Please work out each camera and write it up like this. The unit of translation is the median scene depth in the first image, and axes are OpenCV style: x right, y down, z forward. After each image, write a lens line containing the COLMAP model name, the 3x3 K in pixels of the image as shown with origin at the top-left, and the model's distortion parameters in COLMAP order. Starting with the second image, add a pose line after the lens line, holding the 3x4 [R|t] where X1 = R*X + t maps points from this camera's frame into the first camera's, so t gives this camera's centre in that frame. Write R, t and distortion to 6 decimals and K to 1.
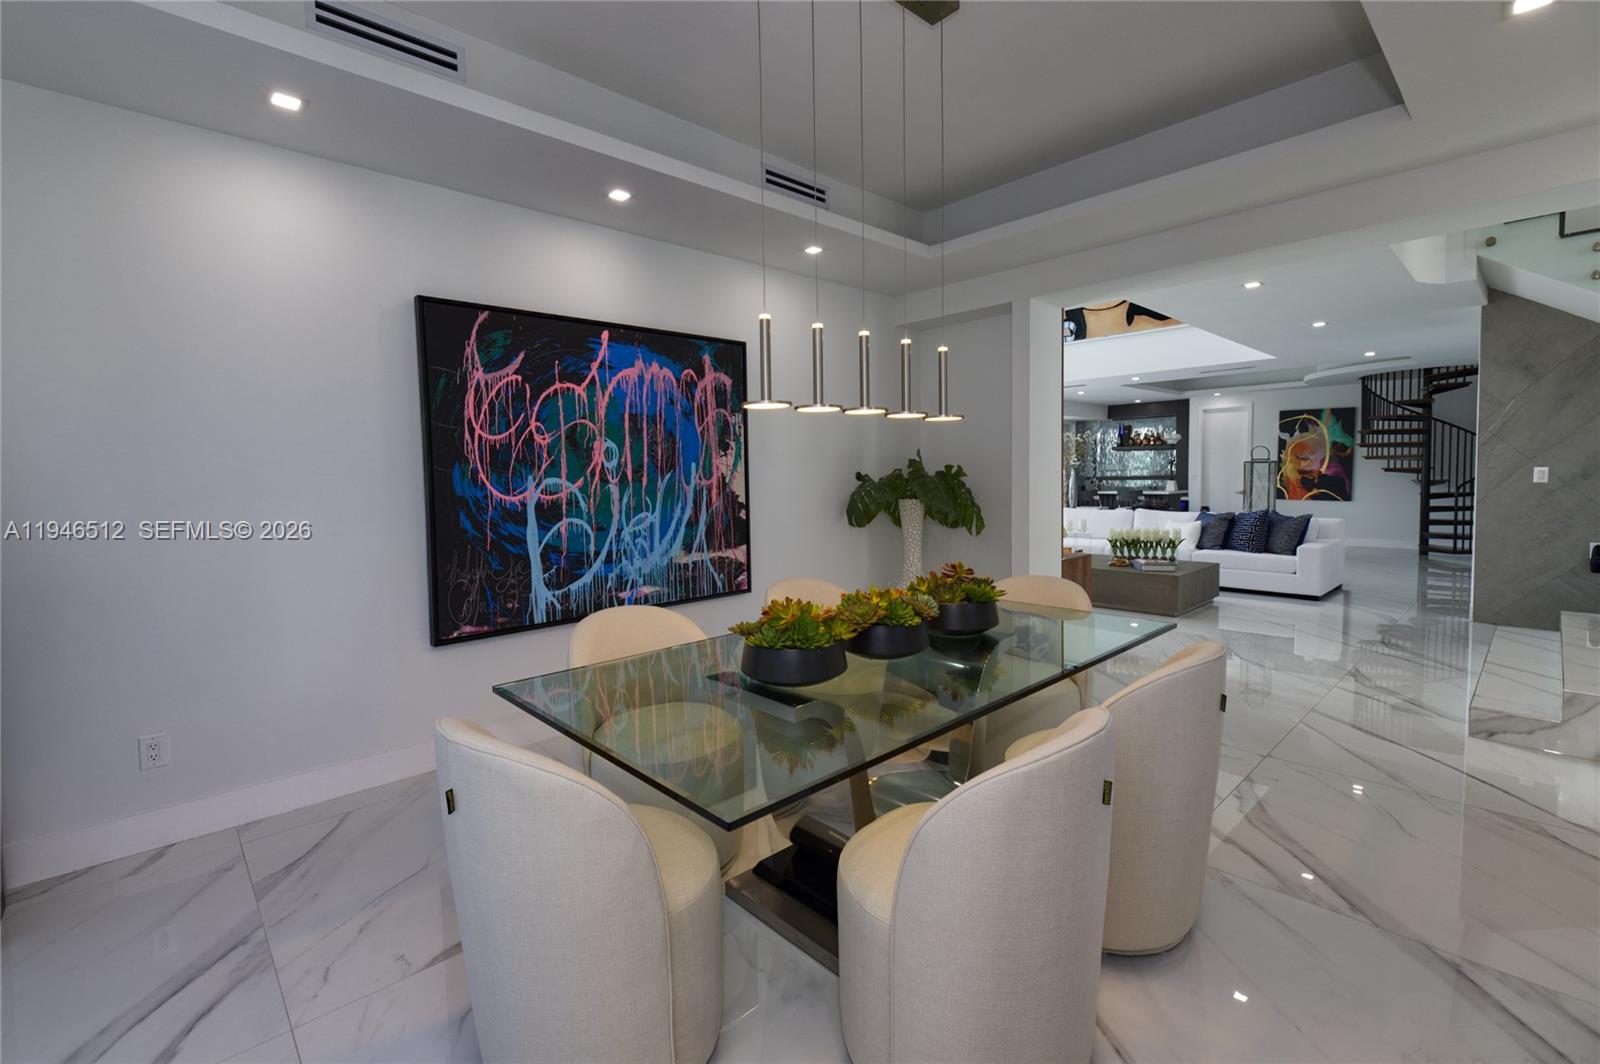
lens RADIAL K [[687.5, 0, 801.7], [0, 687.5, 524.0], [0, 0, 1]] dist [0.007204, -0.000157]
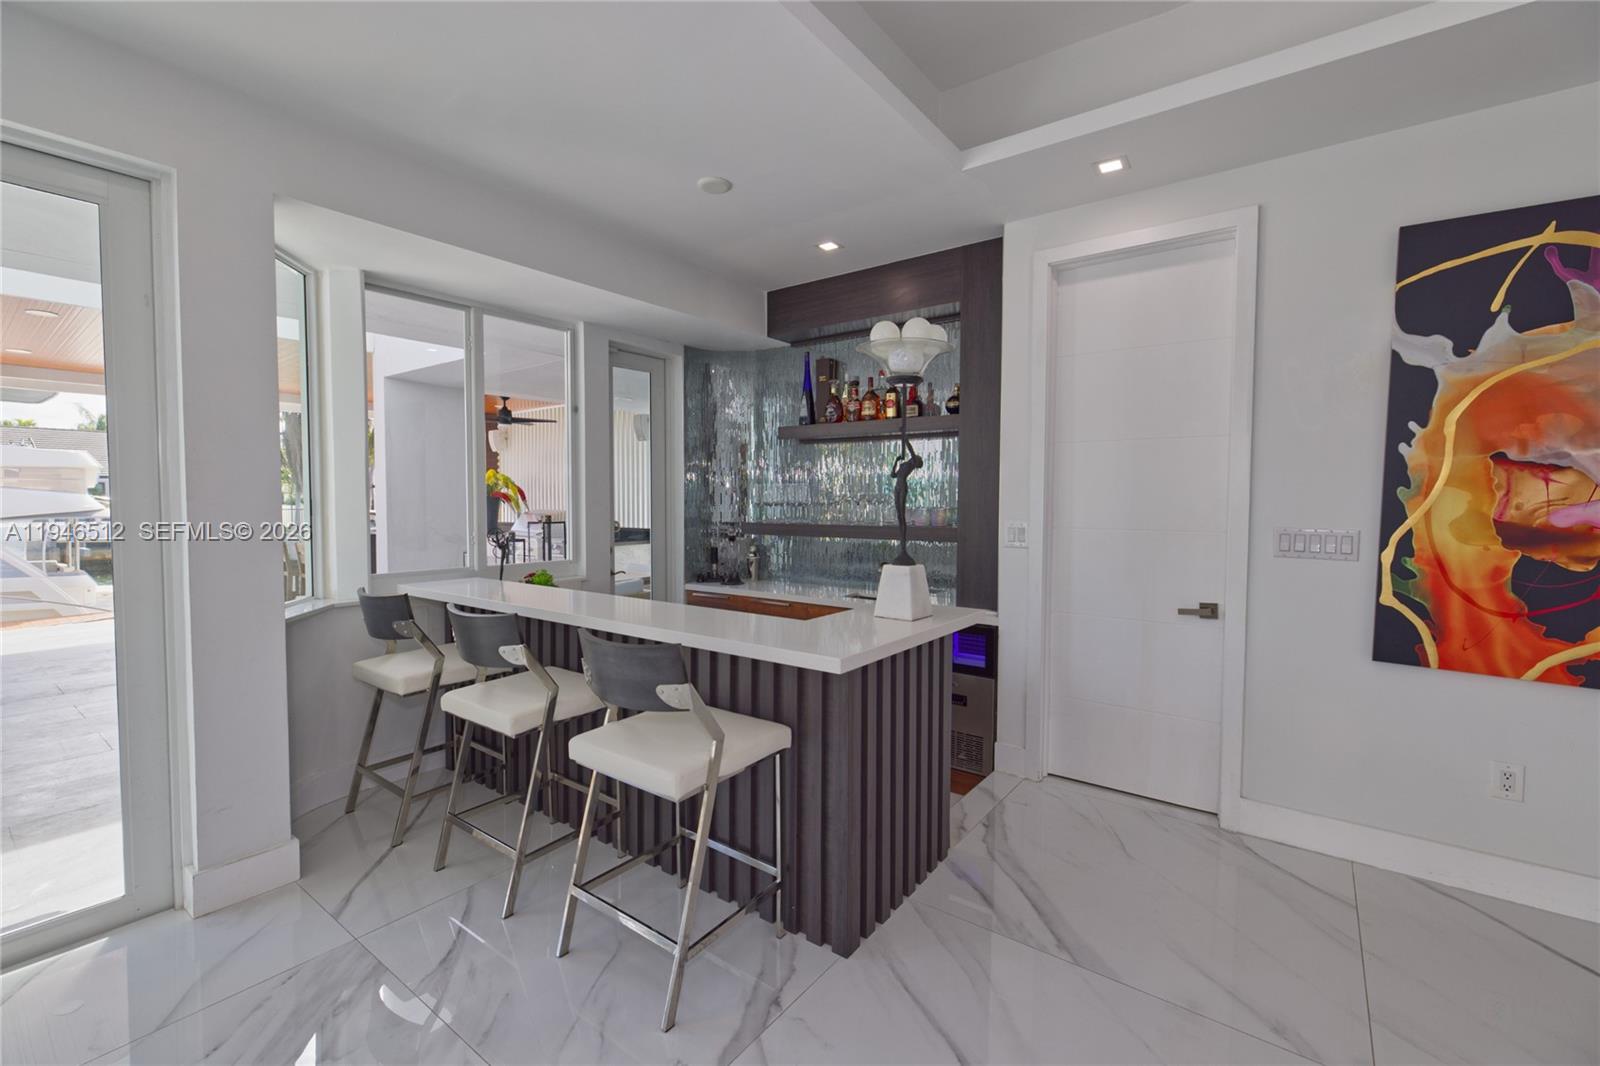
lens RADIAL K [[687.5, 0, 801.3], [0, 687.5, 530.9], [0, 0, 1]] dist [0.007204, -0.000157]
pose [[0.985083, 0.012378, 0.171633, 0.471705], [-0.008281, 0.999664, -0.024566, -0.066725], [-0.171879, 0.022778, 0.984855, 0.806231]]
